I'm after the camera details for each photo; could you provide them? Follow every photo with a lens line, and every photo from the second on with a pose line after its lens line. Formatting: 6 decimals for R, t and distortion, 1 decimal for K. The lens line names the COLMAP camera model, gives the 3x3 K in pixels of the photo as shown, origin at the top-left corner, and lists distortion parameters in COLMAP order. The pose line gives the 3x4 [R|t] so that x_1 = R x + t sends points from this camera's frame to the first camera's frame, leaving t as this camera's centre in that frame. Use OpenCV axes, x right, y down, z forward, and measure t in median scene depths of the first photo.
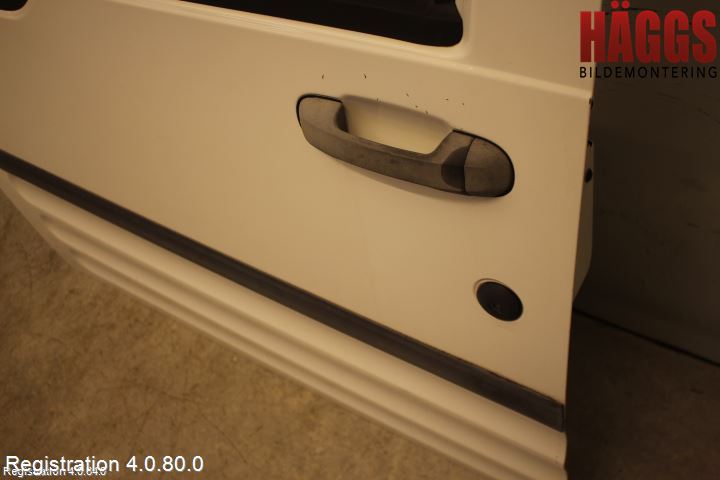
lens RADIAL K [[803.5, 0, 363.4], [0, 803.5, 239.9], [0, 0, 1]] dist [-0.079928, 0.000000]
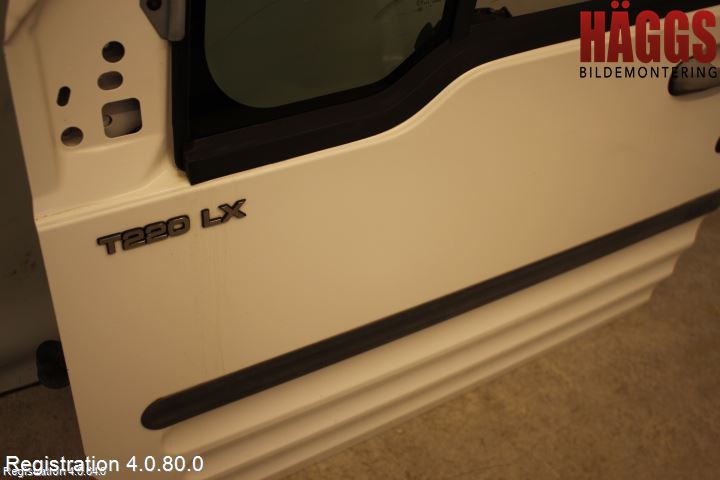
lens RADIAL K [[803.5, 0, 361.3], [0, 803.5, 242.9], [0, 0, 1]] dist [-0.079928, 0.000000]
pose [[0.353579, -0.431465, 0.829952, -0.957773], [0.513813, 0.831009, 0.213119, -0.299315], [-0.781651, 0.351086, 0.515520, 0.470274]]
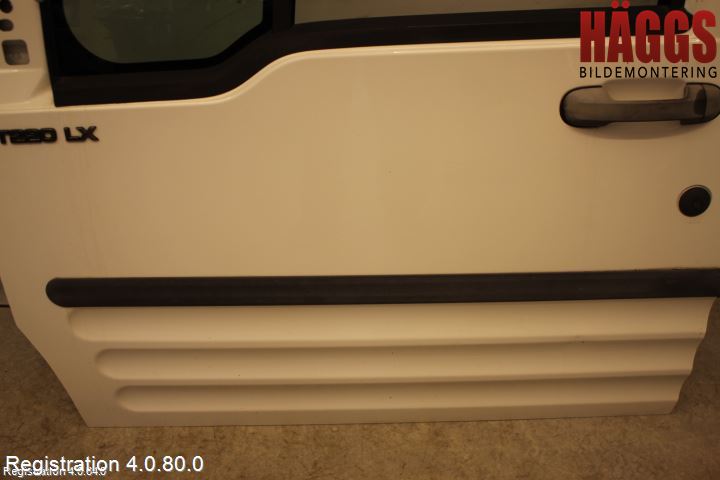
lens RADIAL K [[803.5, 0, 357.8], [0, 803.5, 241.6], [0, 0, 1]] dist [-0.079928, 0.000000]
pose [[0.812274, -0.172421, 0.557209, -0.725054], [0.320662, 0.929997, -0.179672, 0.125637], [-0.487223, 0.324619, 0.810701, 0.049443]]
